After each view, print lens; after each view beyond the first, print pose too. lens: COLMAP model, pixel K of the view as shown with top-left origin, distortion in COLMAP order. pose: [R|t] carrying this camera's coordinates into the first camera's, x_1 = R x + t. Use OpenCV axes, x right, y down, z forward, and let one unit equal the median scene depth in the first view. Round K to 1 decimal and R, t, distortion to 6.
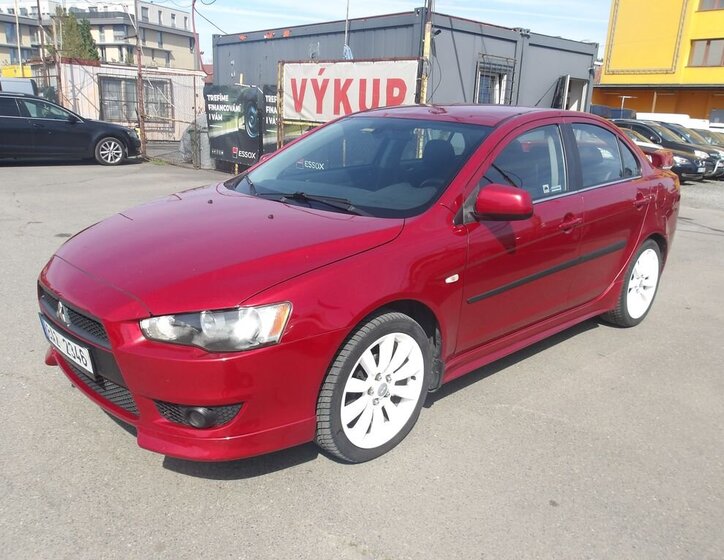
lens RADIAL K [[630.6, 0, 368.0], [0, 630.6, 273.9], [0, 0, 1]] dist [0.008906, -0.004767]
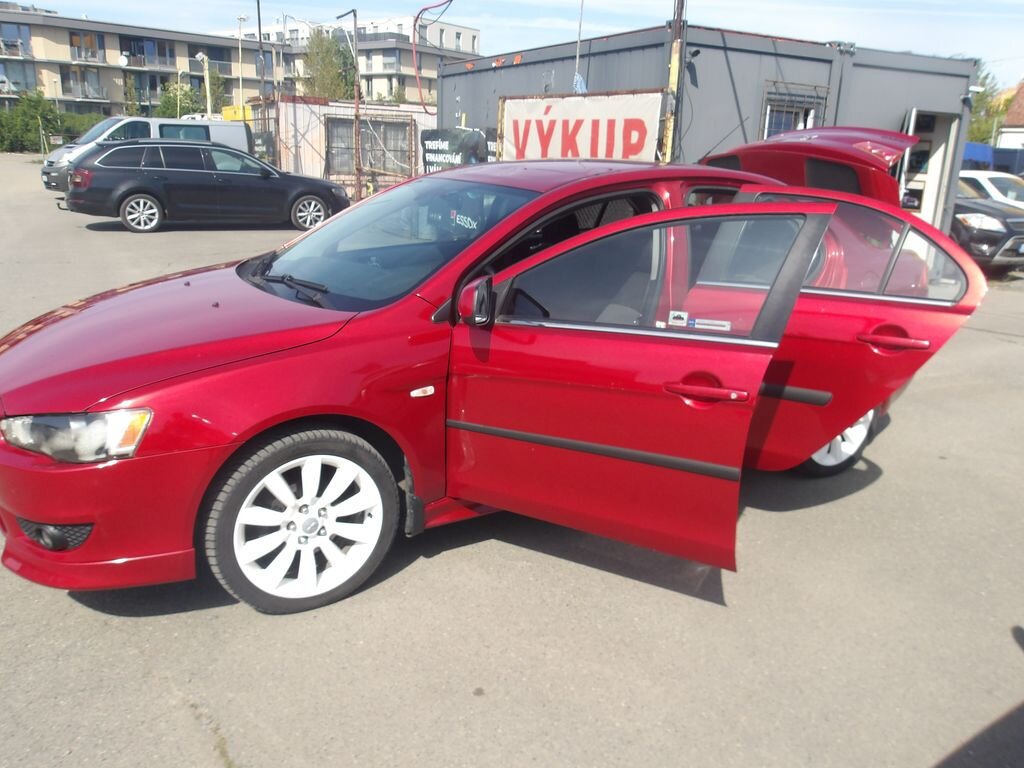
lens RADIAL K [[864.4, 0, 529.7], [0, 864.4, 378.4], [0, 0, 1]] dist [0.007860, -0.008700]
pose [[0.974942, 0.050046, -0.216756, 0.142914], [-0.050511, 0.998718, 0.003401, -0.005410], [0.216648, 0.007633, 0.976220, -0.001849]]
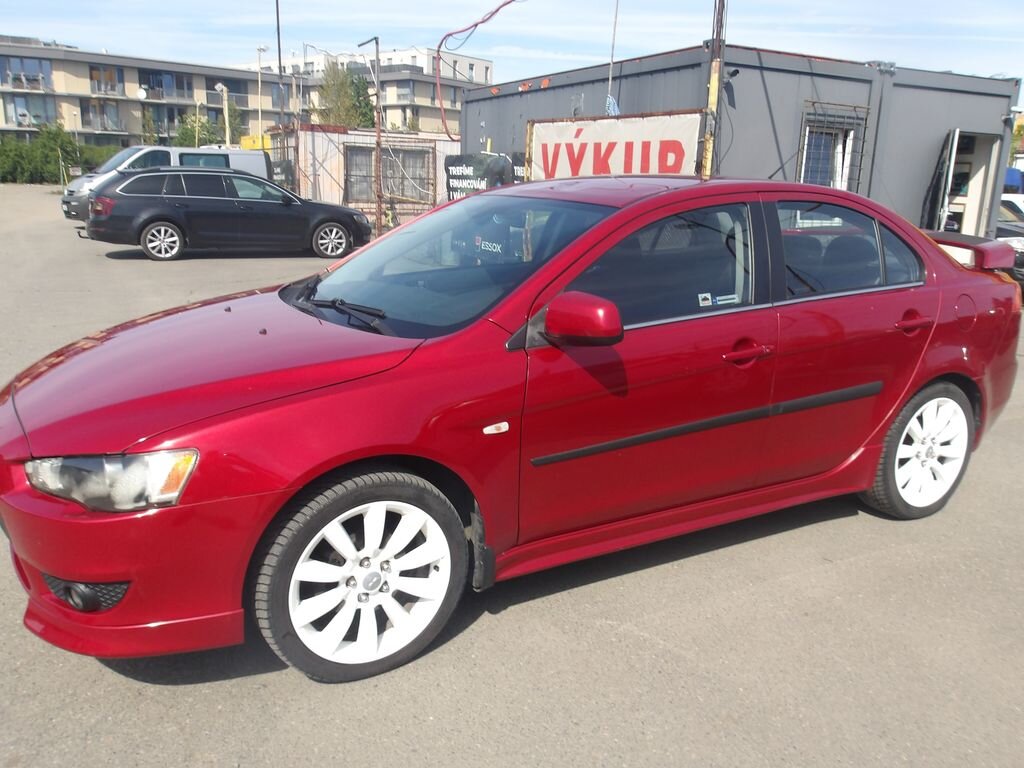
lens RADIAL K [[864.4, 0, 523.0], [0, 864.4, 375.3], [0, 0, 1]] dist [0.007860, -0.008700]
pose [[0.970773, 0.040577, -0.236546, 0.111231], [-0.049431, 0.998277, -0.031619, -0.006335], [0.234855, 0.042387, 0.971106, 0.026523]]
